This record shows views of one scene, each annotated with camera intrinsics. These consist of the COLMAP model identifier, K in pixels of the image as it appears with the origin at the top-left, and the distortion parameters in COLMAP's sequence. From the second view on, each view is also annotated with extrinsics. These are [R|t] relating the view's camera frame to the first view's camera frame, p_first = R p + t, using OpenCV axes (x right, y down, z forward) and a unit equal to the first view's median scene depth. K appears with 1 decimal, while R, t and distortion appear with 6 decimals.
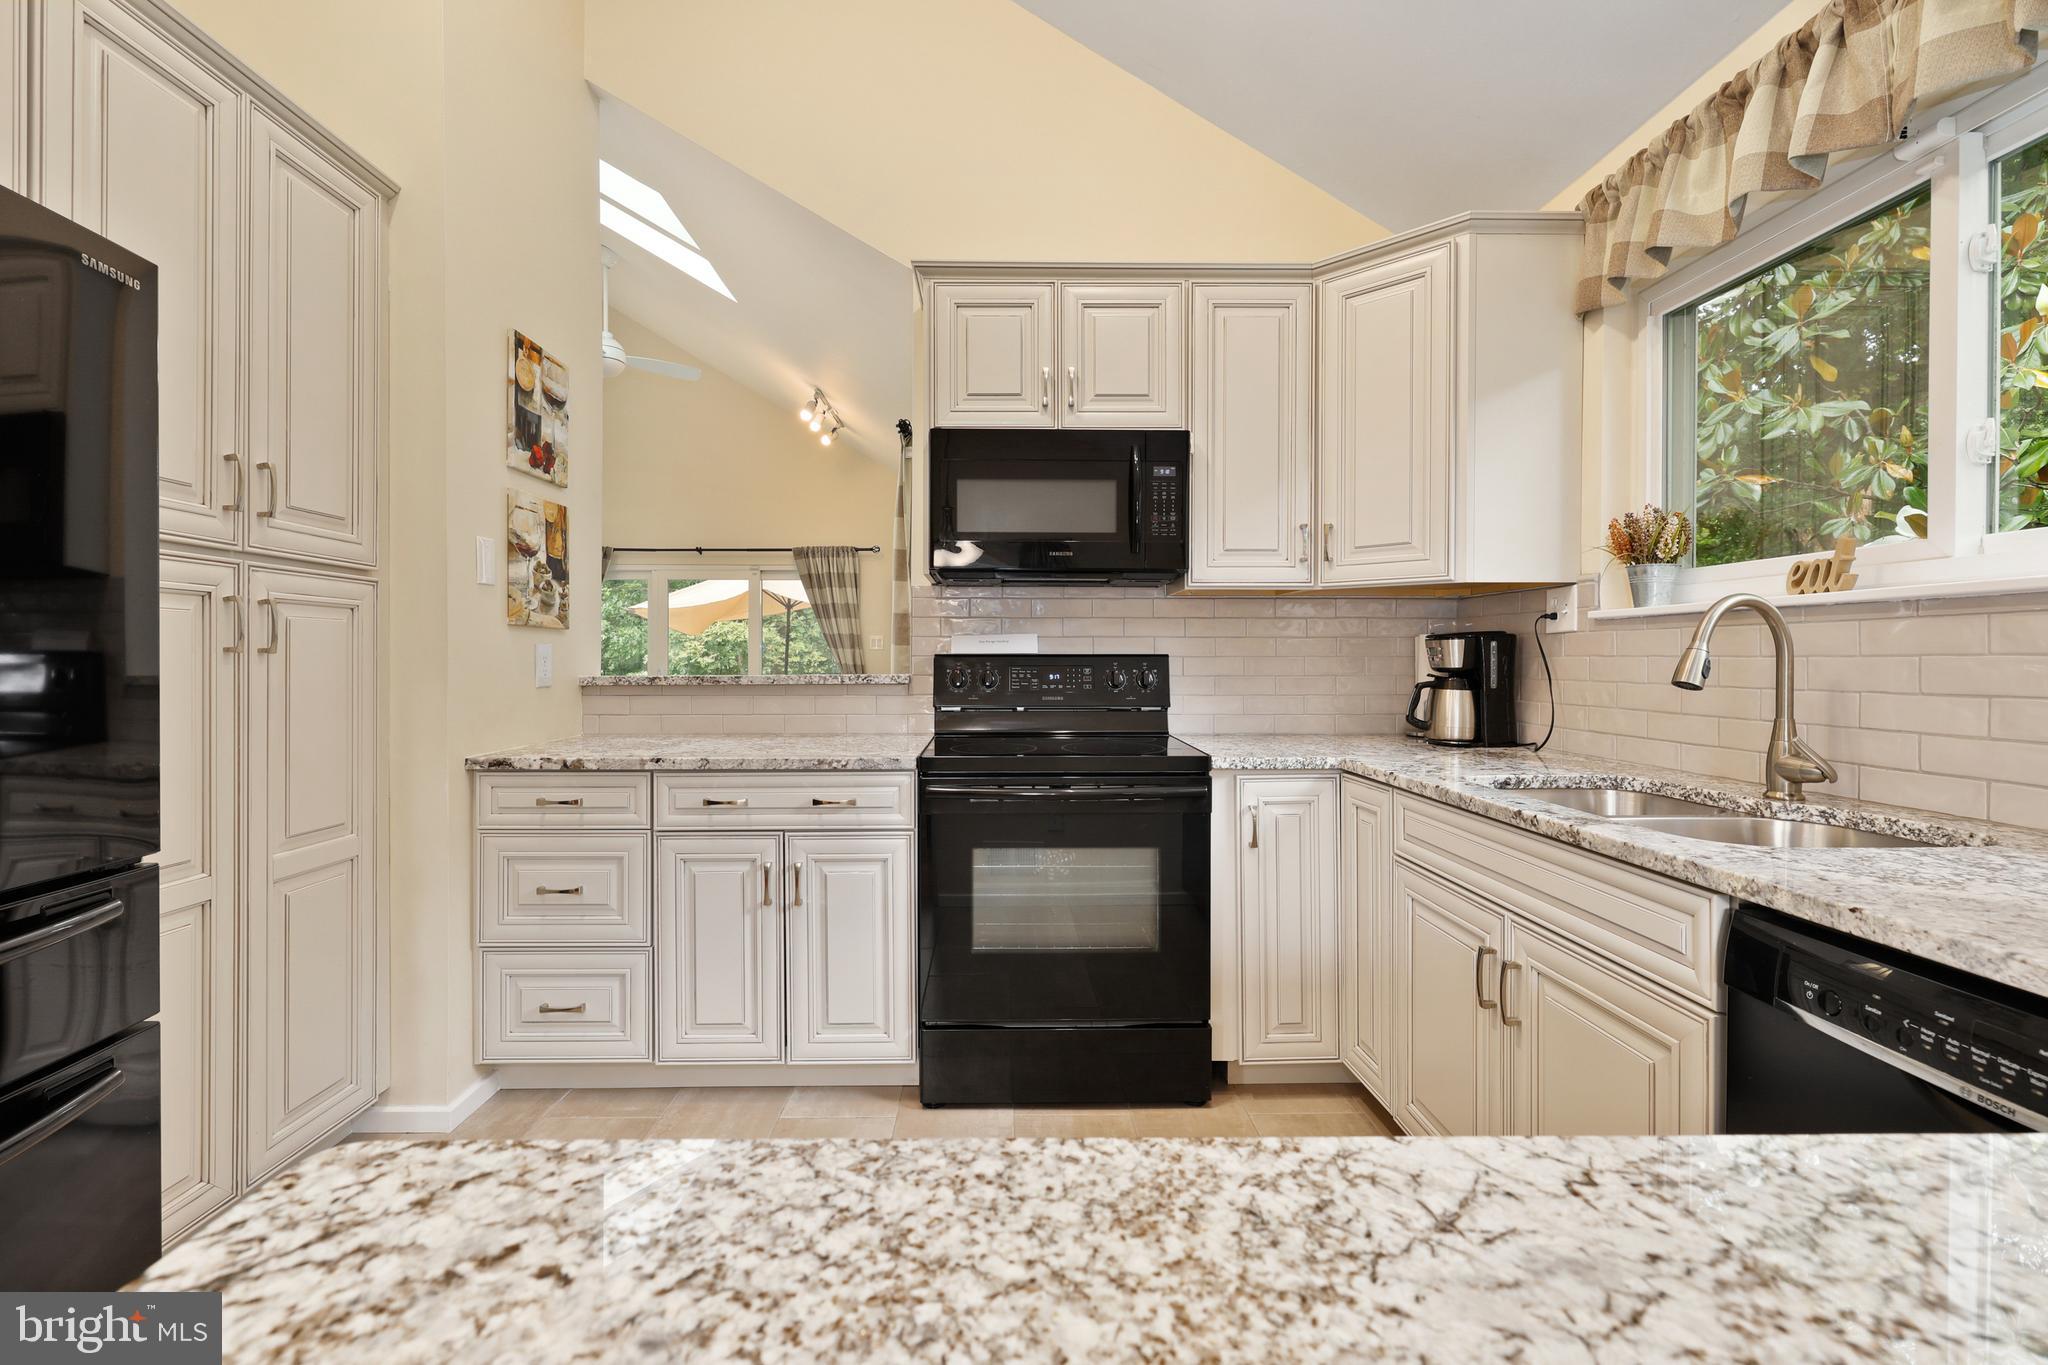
lens RADIAL K [[877.9, 0, 991.1], [0, 877.9, 659.4], [0, 0, 1]] dist [-0.001700, 0.001264]
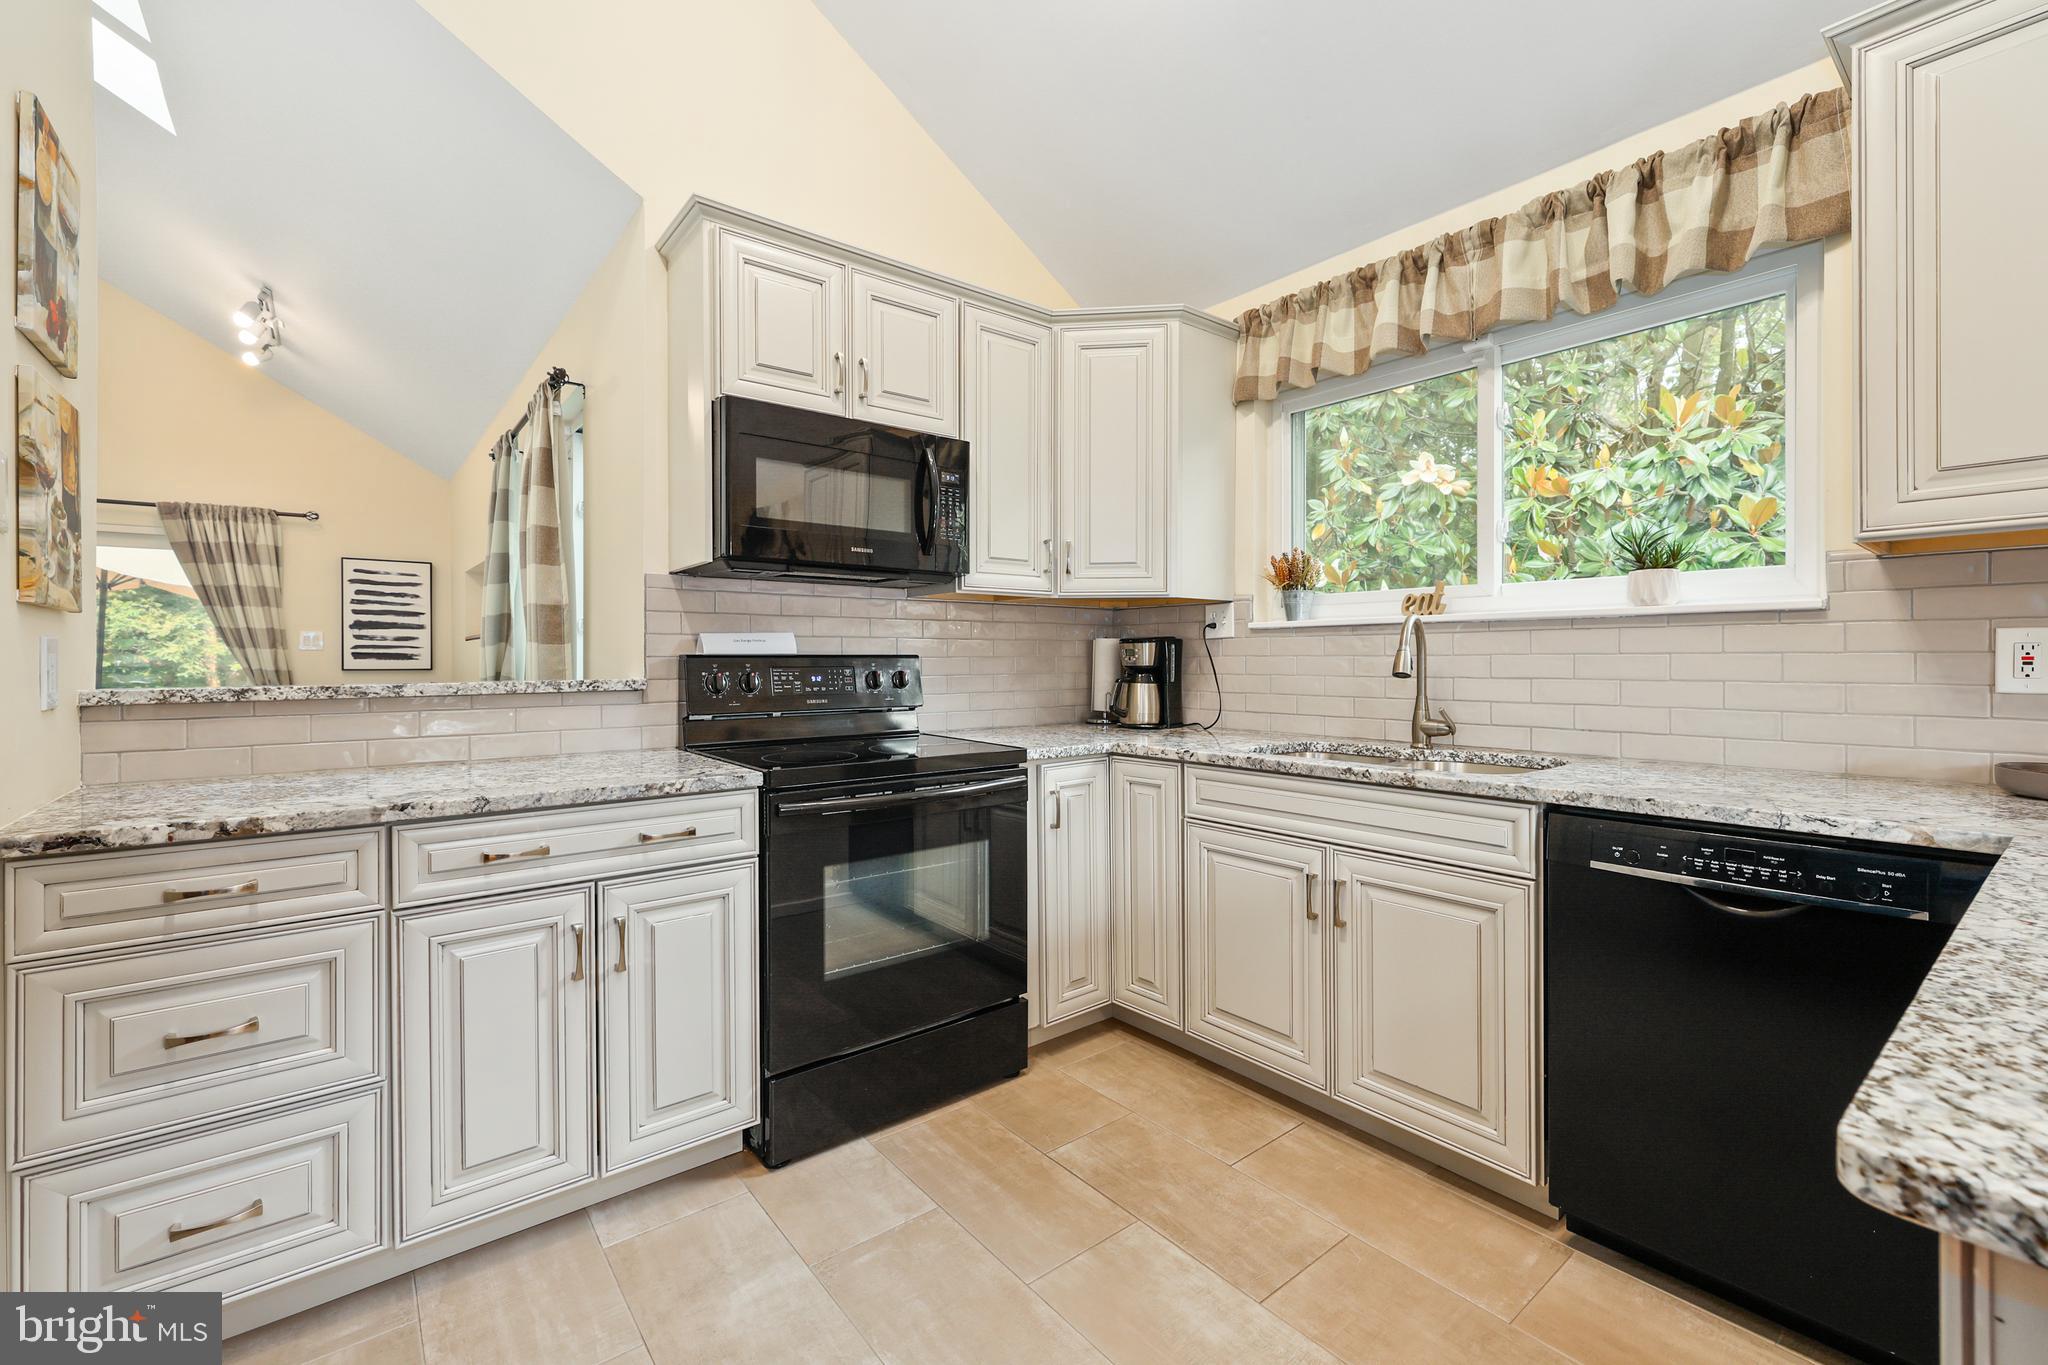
lens RADIAL K [[877.9, 0, 1005.4], [0, 877.9, 657.7], [0, 0, 1]] dist [-0.001700, 0.001264]
pose [[0.789320, -0.001408, 0.613980, -0.427438], [0.004360, 0.999985, -0.003312, 0.001631], [-0.613966, 0.005291, 0.789315, 0.160655]]
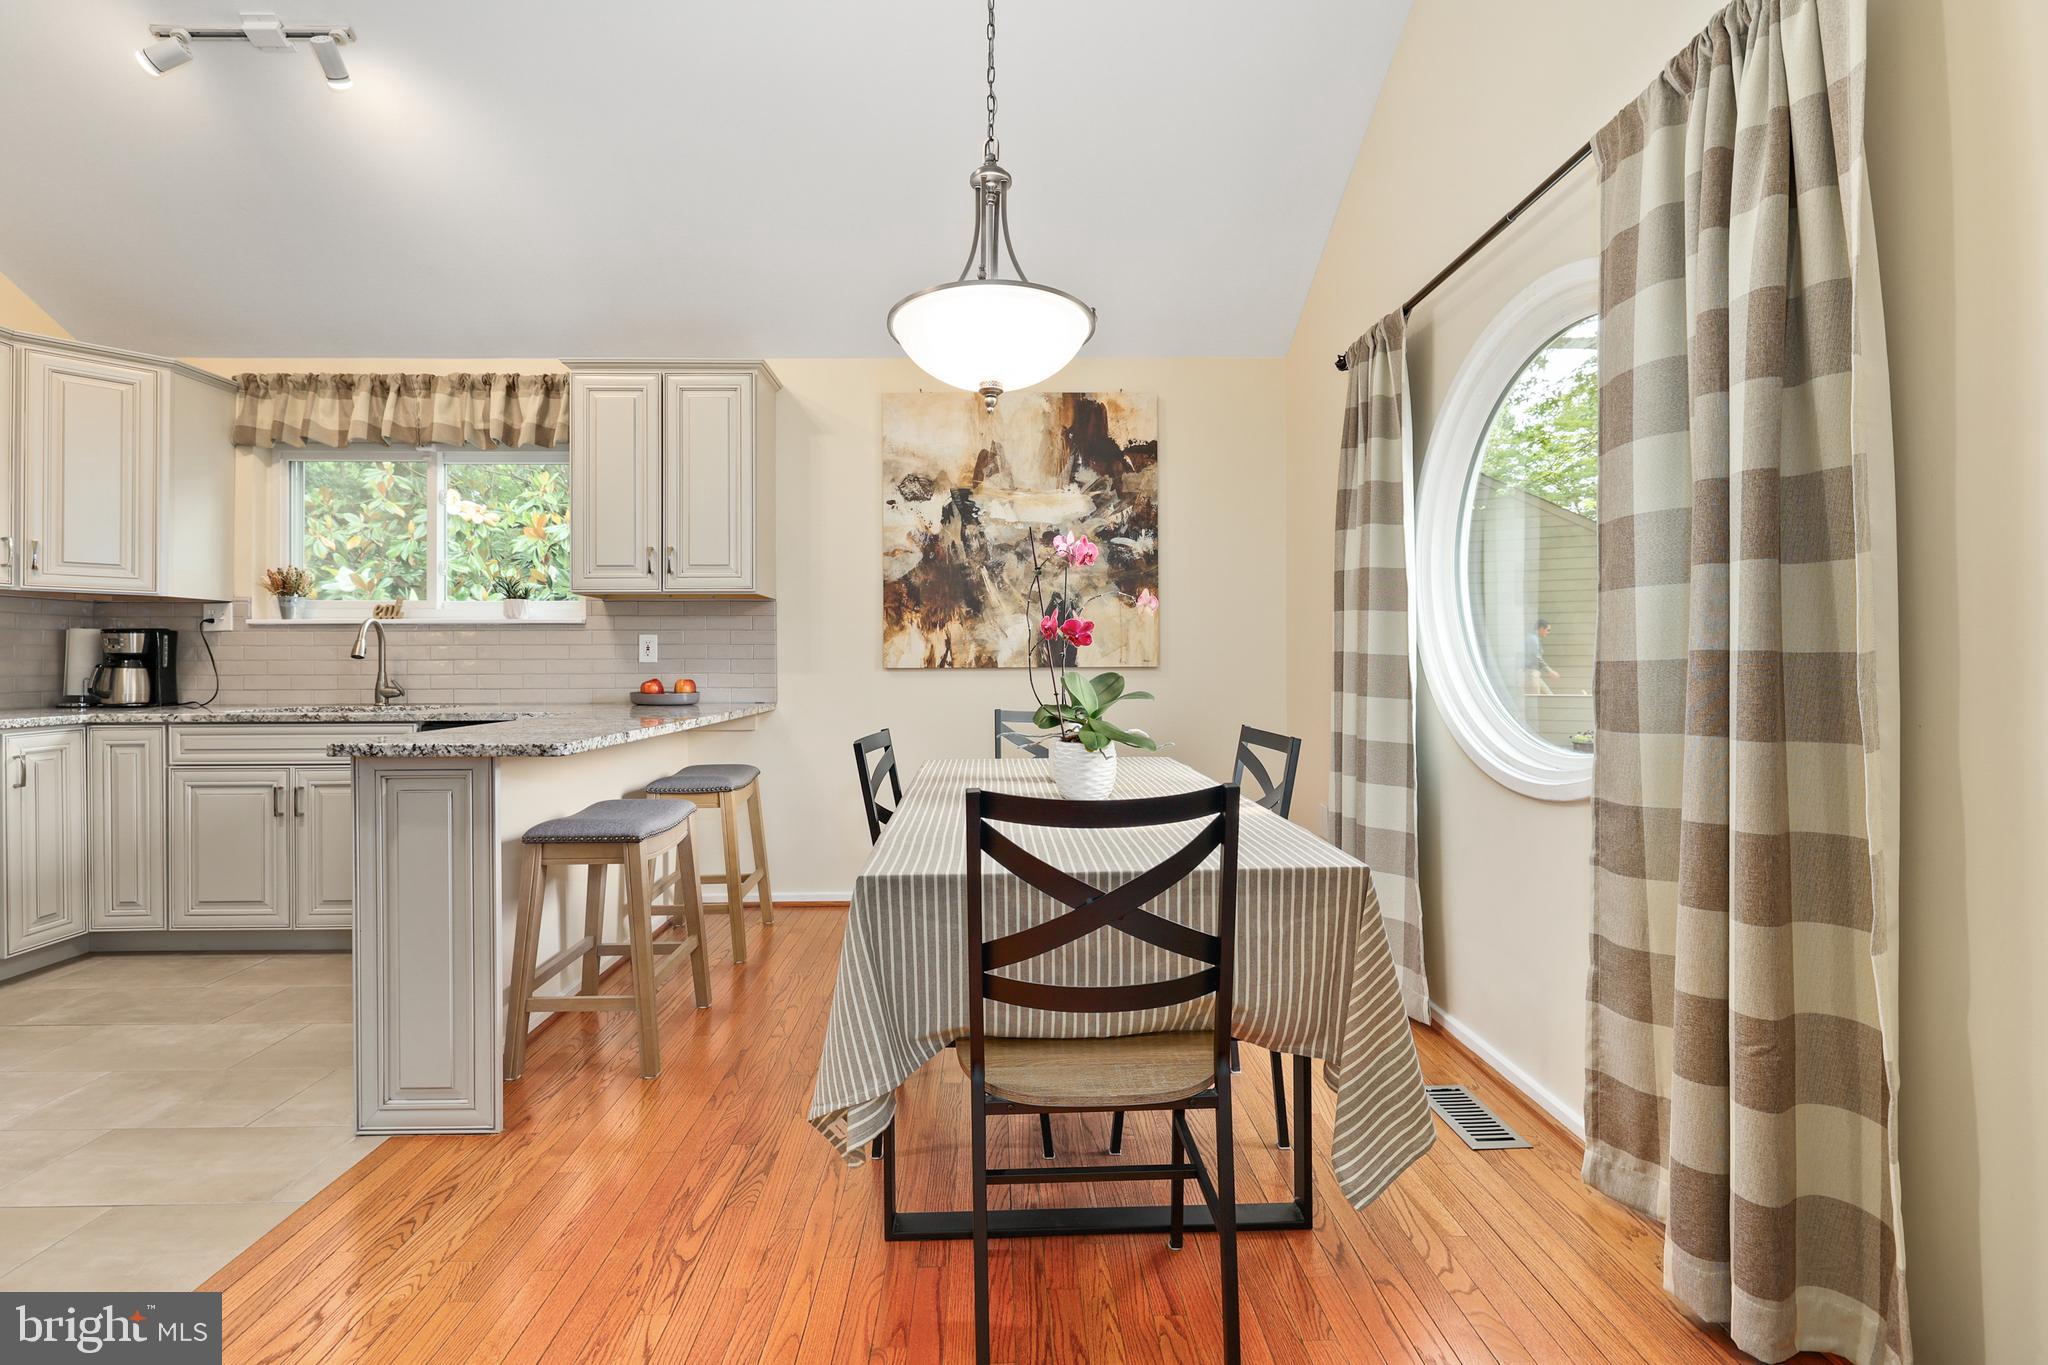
lens RADIAL K [[877.9, 0, 1015.4], [0, 877.9, 659.9], [0, 0, 1]] dist [-0.001700, 0.001264]
pose [[-0.015730, 0.000891, 0.999876, -1.022740], [0.004477, 0.999990, -0.000820, 0.031201], [-0.999866, 0.004464, -0.015734, -0.459822]]
